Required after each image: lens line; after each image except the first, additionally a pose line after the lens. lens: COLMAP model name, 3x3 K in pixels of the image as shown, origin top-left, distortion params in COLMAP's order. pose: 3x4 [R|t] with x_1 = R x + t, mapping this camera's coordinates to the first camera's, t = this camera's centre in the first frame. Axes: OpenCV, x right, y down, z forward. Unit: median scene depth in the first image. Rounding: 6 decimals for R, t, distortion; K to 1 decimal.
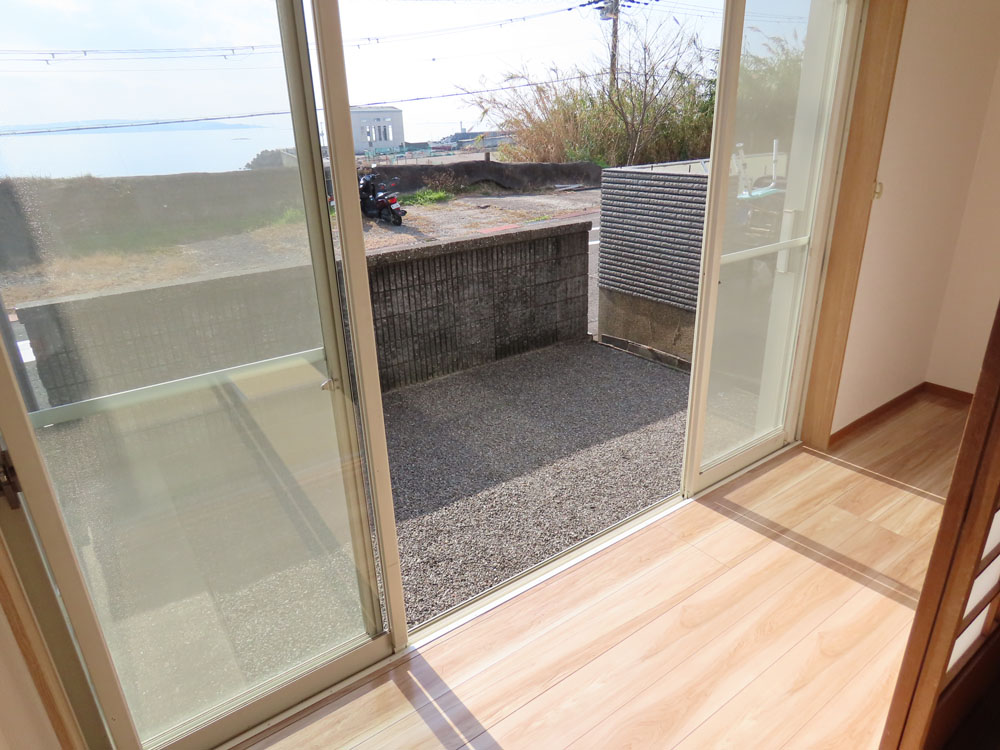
lens RADIAL K [[633.0, 0, 500.0], [0, 633.0, 375.0], [0, 0, 1]] dist [-0.001904, -0.000722]
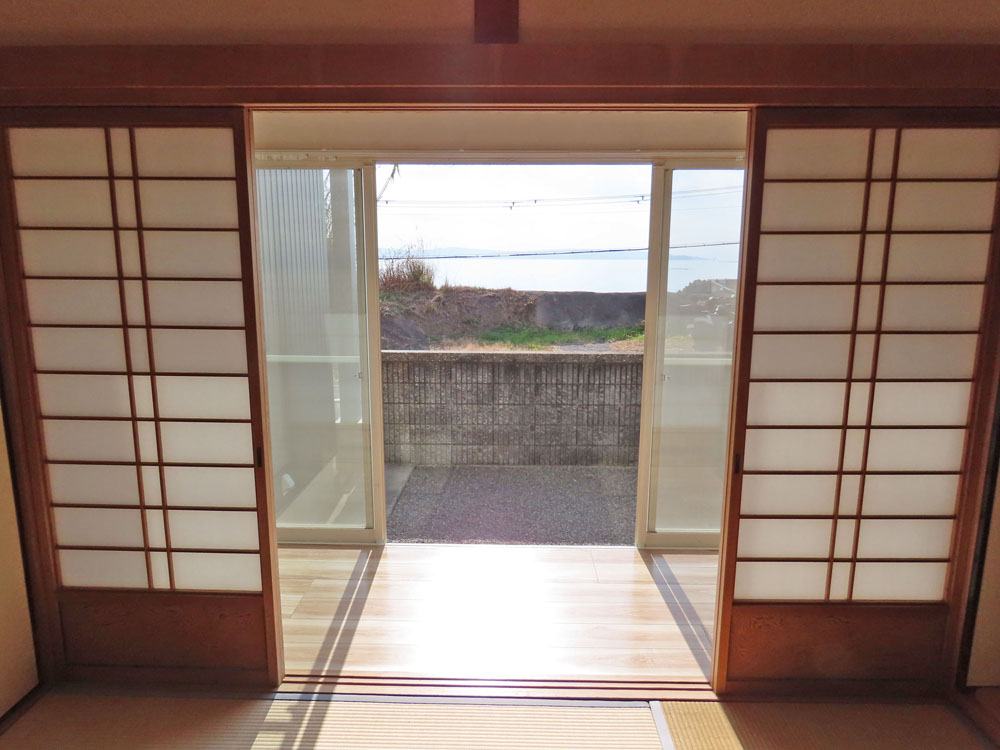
lens RADIAL K [[633.0, 0, 500.0], [0, 633.0, 375.0], [0, 0, 1]] dist [-0.001904, -0.000722]
pose [[0.797597, 0.140481, -0.586604, 0.380247], [-0.250677, 0.961741, -0.110522, 0.036876], [0.548635, 0.235200, 0.802297, -0.110250]]
